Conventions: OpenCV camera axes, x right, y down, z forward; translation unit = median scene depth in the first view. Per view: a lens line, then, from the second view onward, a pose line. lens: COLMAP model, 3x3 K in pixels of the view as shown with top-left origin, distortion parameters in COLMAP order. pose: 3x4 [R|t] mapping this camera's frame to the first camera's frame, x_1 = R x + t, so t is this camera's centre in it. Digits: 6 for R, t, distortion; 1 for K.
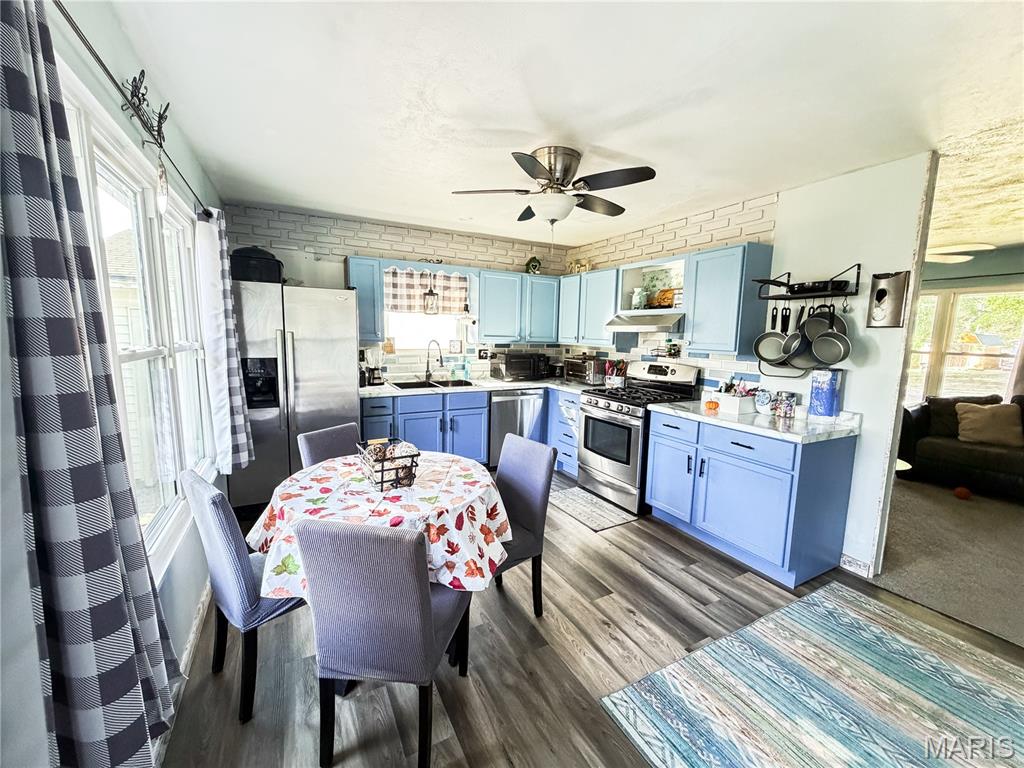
lens RADIAL K [[408.2, 0, 510.3], [0, 408.2, 385.5], [0, 0, 1]] dist [-0.002266, -0.000549]
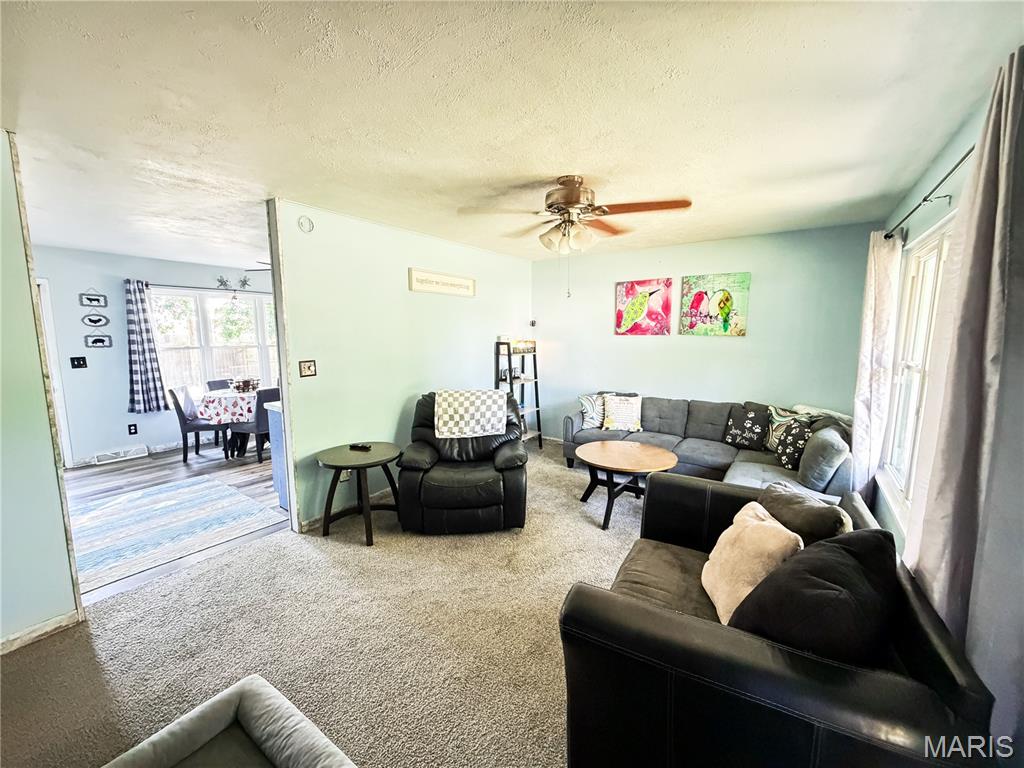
lens RADIAL K [[408.2, 0, 510.3], [0, 408.2, 385.5], [0, 0, 1]] dist [-0.002266, -0.000549]
pose [[0.449079, 0.097182, -0.888191, 2.417632], [-0.104731, 0.992940, 0.055691, -0.130027], [0.887333, 0.068011, 0.456086, 1.048331]]
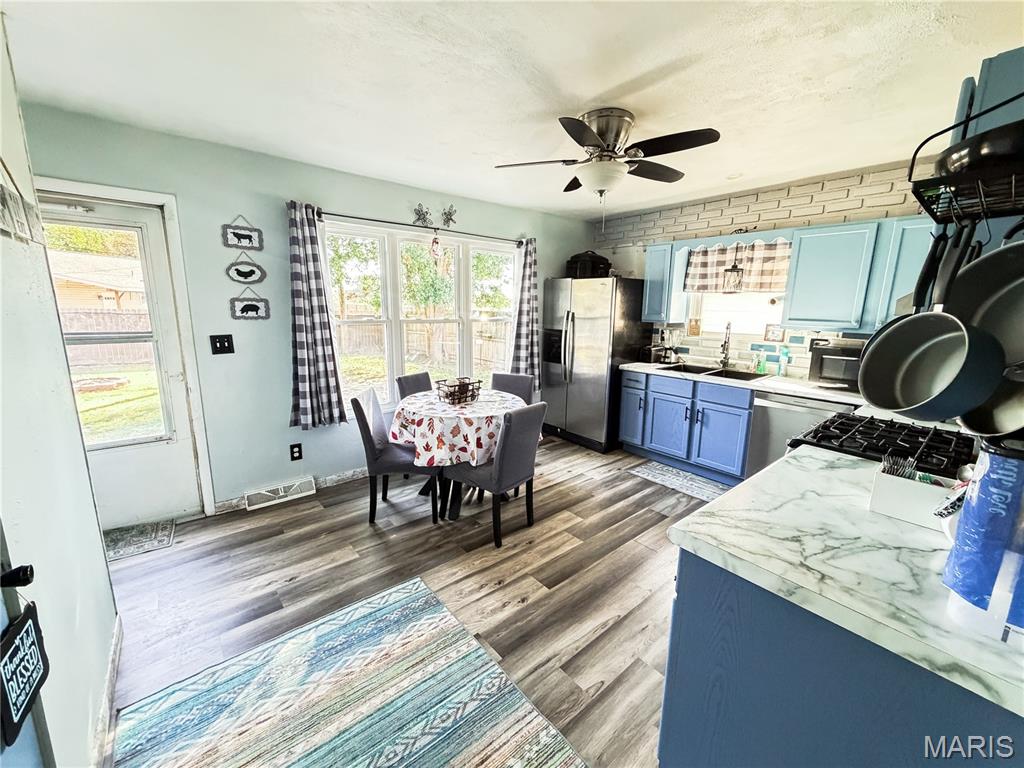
lens RADIAL K [[408.2, 0, 510.3], [0, 408.2, 385.5], [0, 0, 1]] dist [-0.002266, -0.000549]
pose [[0.204454, 0.174908, -0.963123, 1.044614], [-0.135089, 0.979534, 0.149211, -0.082849], [0.969510, 0.099601, 0.223897, 0.639679]]
